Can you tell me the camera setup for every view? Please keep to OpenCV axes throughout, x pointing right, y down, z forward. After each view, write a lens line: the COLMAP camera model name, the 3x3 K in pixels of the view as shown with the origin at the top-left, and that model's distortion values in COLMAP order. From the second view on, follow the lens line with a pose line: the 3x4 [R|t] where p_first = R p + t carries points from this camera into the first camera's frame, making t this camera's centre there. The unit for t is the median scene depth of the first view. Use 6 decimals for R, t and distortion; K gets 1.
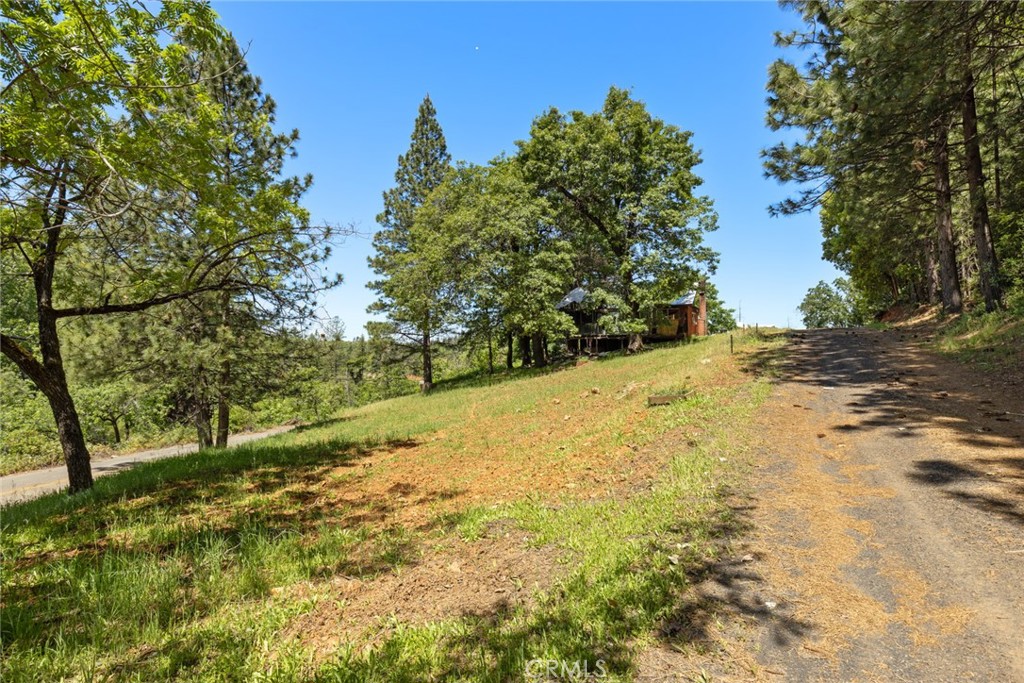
lens RADIAL K [[519.1, 0, 511.5], [0, 519.1, 341.6], [0, 0, 1]] dist [-0.000391, -0.000073]
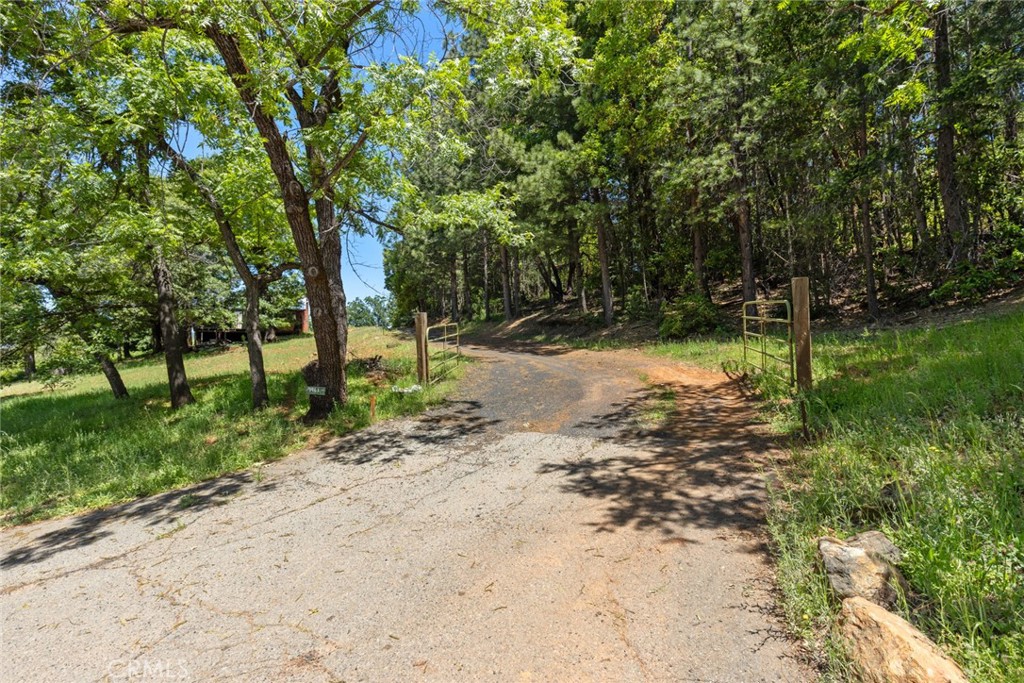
lens RADIAL K [[499.8, 0, 512.5], [0, 499.8, 344.8], [0, 0, 1]] dist [0.000778, 0.000036]
pose [[0.651042, 0.016753, 0.758857, -0.354247], [-0.014102, 0.999851, -0.009975, 0.032337], [-0.758911, -0.004207, 0.651181, -0.366207]]
